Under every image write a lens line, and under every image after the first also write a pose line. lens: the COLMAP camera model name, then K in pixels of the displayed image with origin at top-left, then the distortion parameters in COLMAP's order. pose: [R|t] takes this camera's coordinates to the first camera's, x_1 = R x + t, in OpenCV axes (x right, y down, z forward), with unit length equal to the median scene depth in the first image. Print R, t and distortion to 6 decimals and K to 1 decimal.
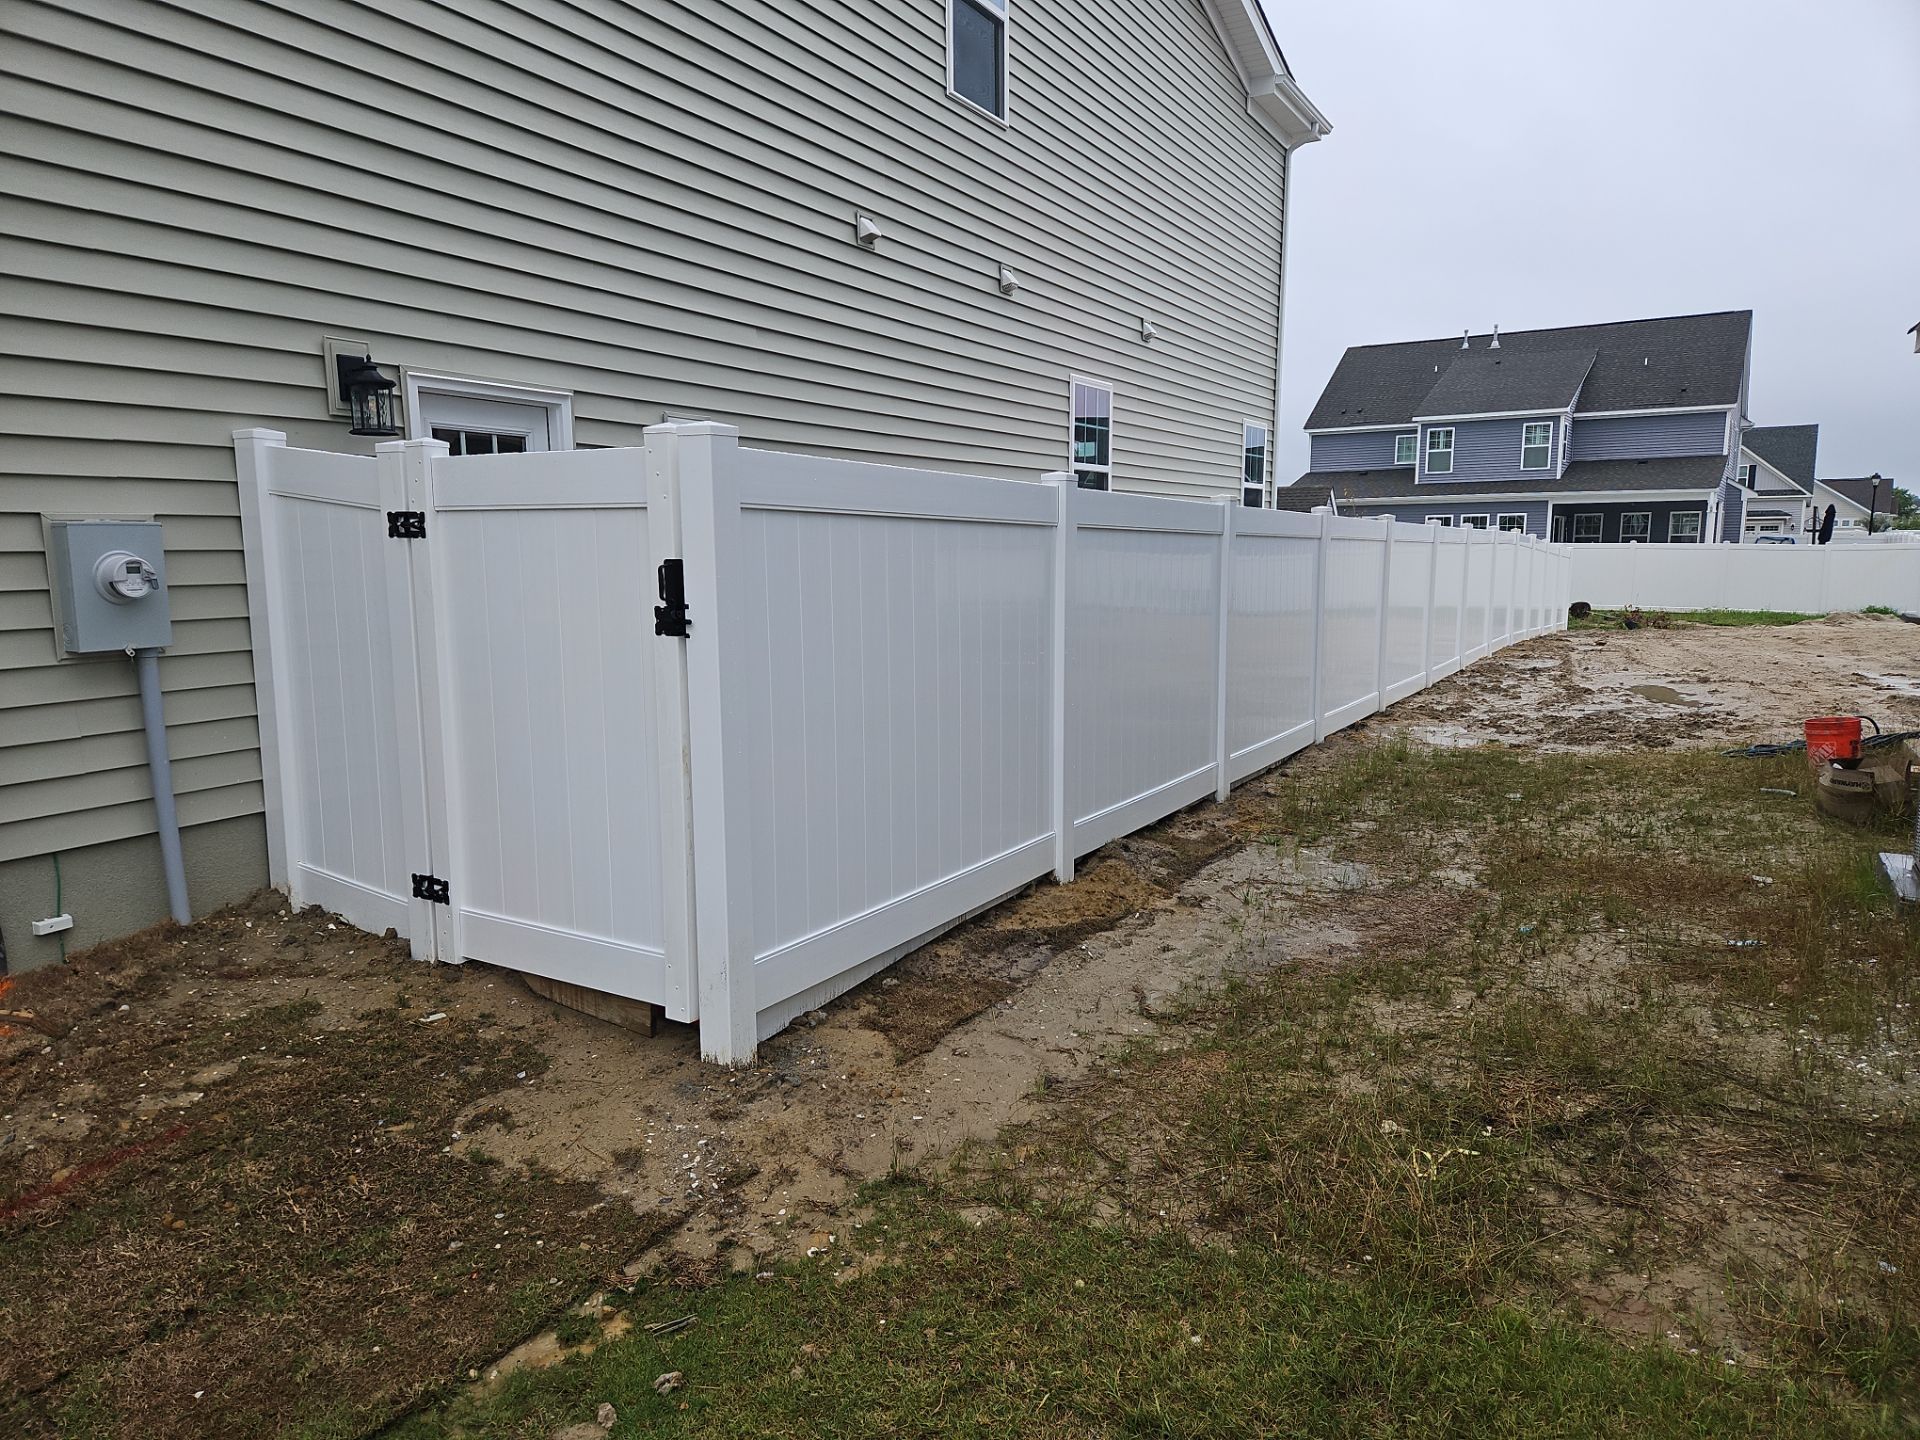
lens RADIAL K [[1274.9, 0, 956.6], [0, 1274.9, 733.2], [0, 0, 1]] dist [0.083145, -0.075941]
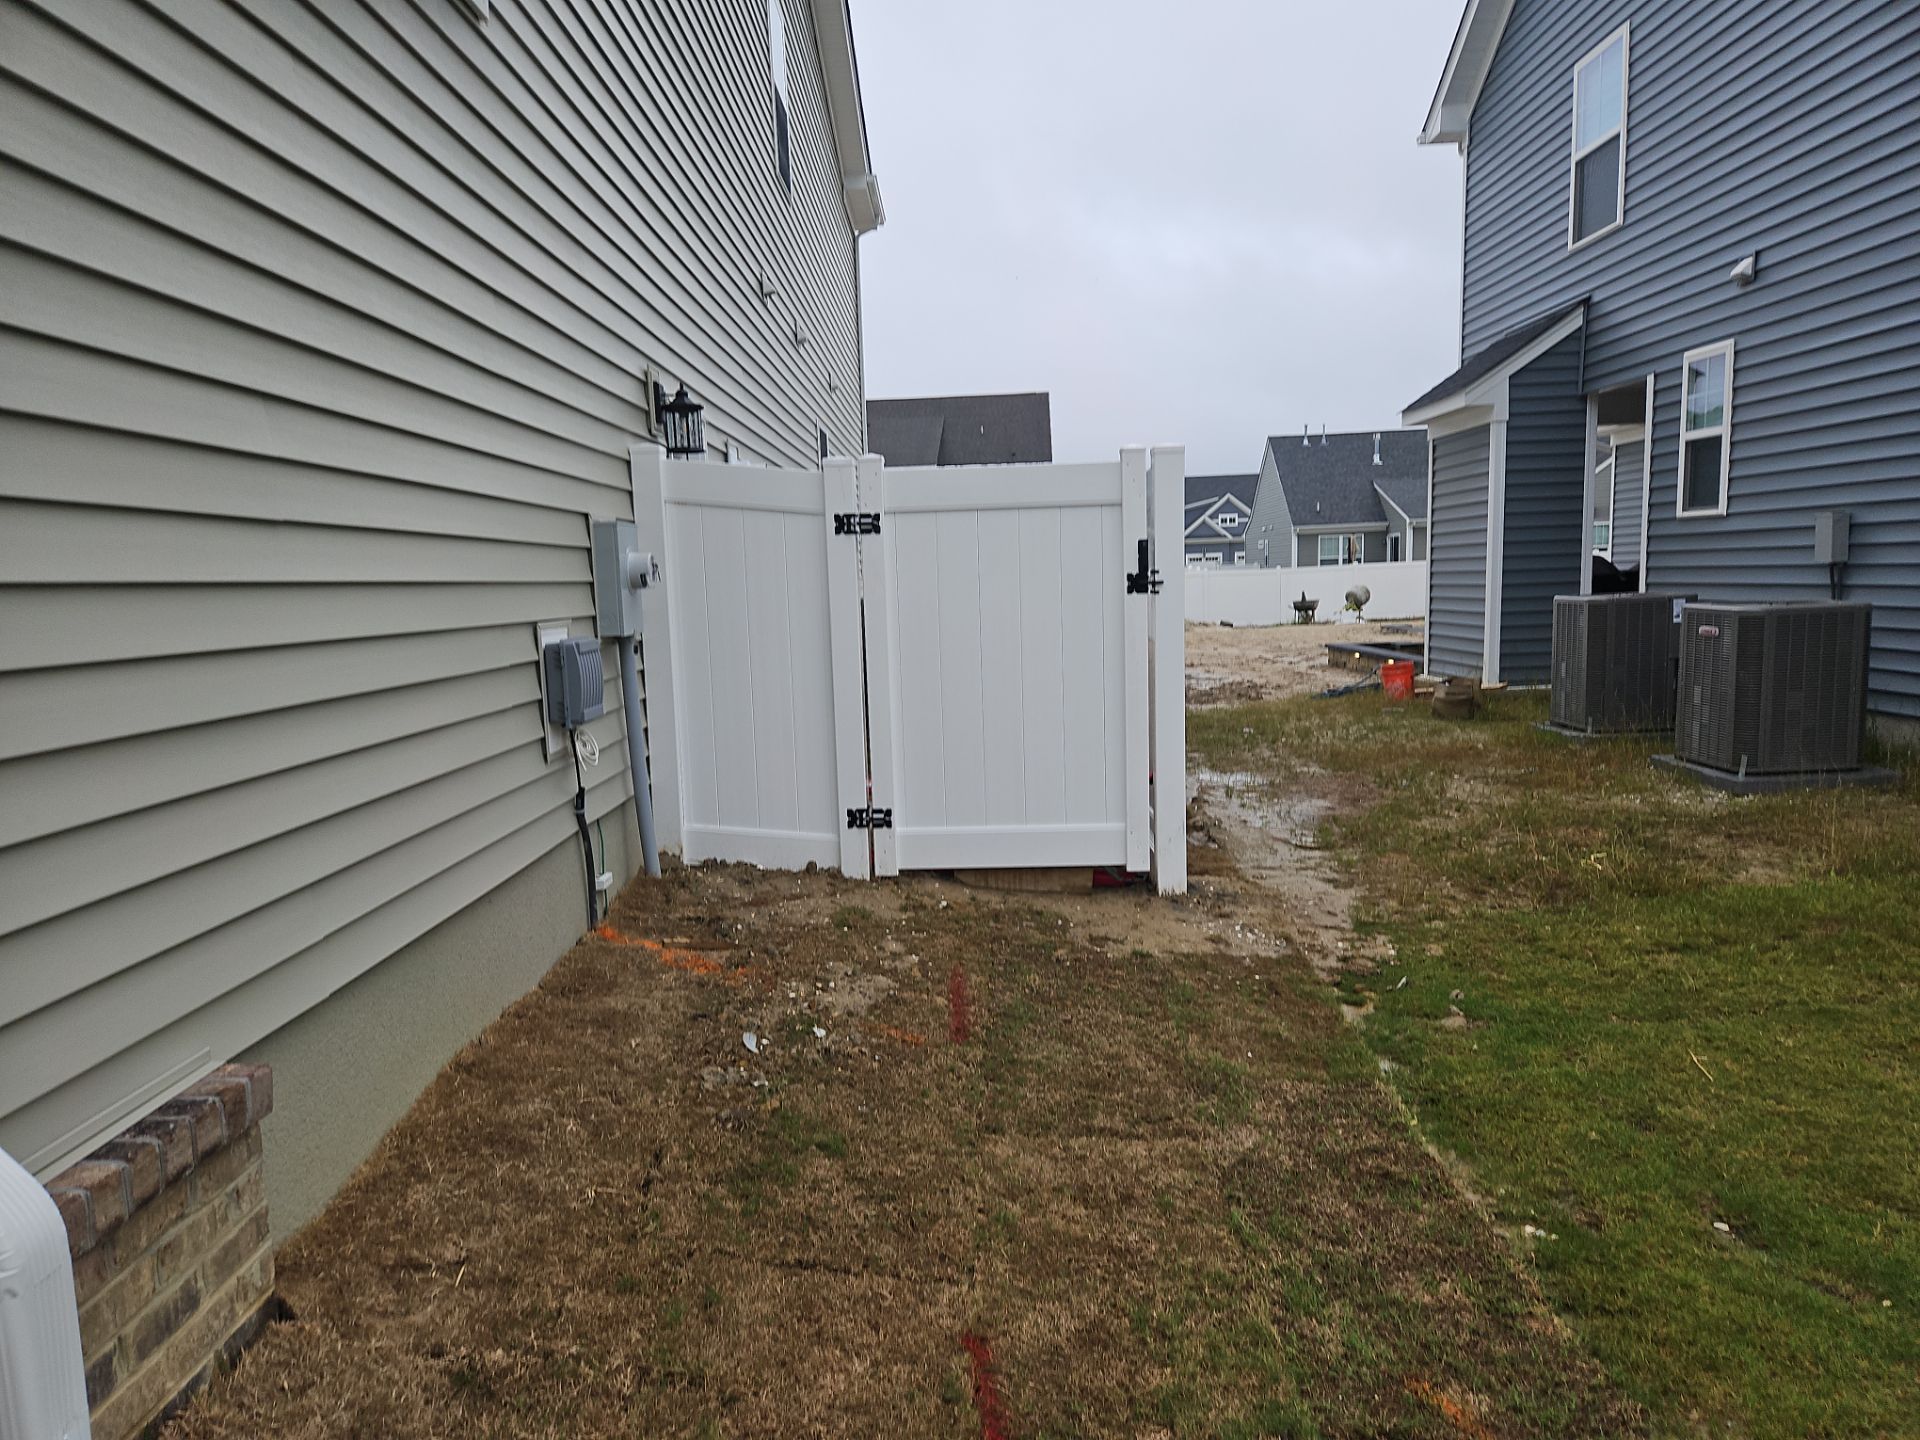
lens RADIAL K [[1274.9, 0, 956.6], [0, 1274.9, 733.2], [0, 0, 1]] dist [0.083145, -0.075941]
pose [[0.870403, -0.083513, 0.485206, -1.030898], [0.100774, 0.994864, -0.009544, 0.067008], [-0.481916, 0.057203, 0.874348, -0.127744]]
